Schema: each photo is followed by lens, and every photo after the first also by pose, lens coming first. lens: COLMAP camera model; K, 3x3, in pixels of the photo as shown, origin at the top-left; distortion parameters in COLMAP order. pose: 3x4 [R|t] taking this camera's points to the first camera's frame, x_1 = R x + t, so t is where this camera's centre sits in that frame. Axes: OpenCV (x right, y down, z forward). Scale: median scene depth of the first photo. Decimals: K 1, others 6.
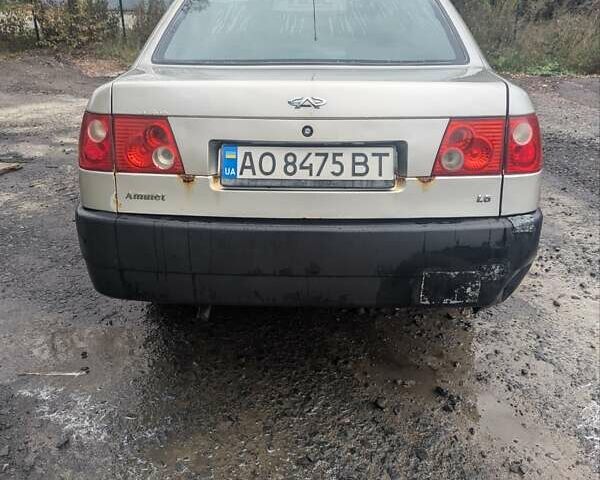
lens RADIAL K [[568.1, 0, 300.0], [0, 568.1, 240.0], [0, 0, 1]] dist [0.103433, -0.186253]
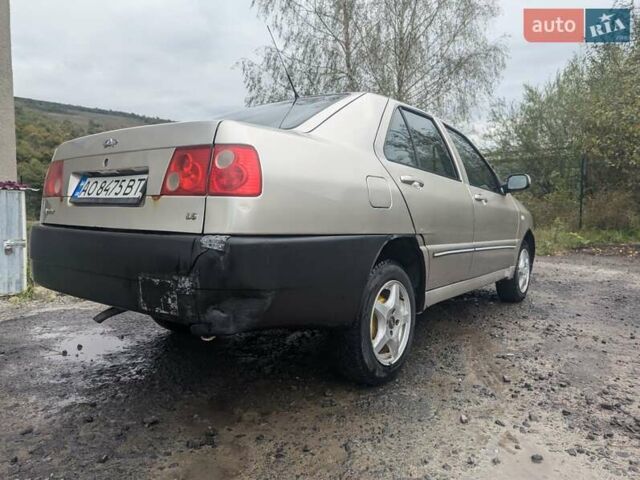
lens RADIAL K [[463.4, 0, 320.0], [0, 463.4, 240.0], [0, 0, 1]] dist [0.005528, -0.002487]
pose [[0.810369, 0.049215, -0.583849, 1.055311], [-0.232816, 0.941471, -0.243782, 0.131195], [0.537679, 0.333483, 0.774397, 0.466363]]
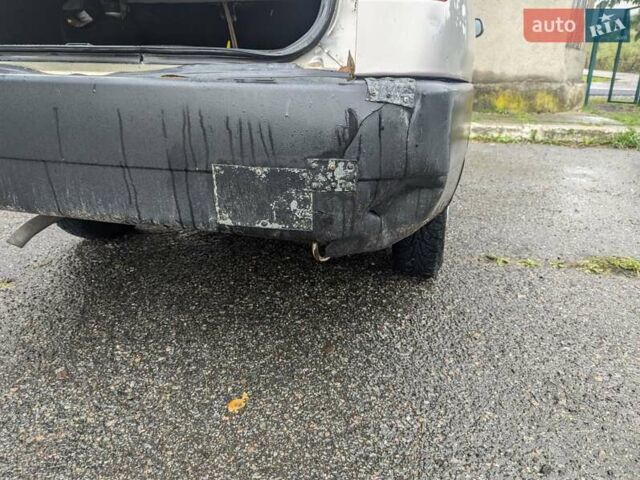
lens RADIAL K [[463.4, 0, 320.0], [0, 463.4, 240.0], [0, 0, 1]] dist [0.005528, -0.002487]
pose [[0.973043, 0.091523, -0.211684, 0.439975], [-0.099957, 0.994555, -0.029468, 0.139105], [0.207835, 0.049833, 0.976894, 0.570130]]
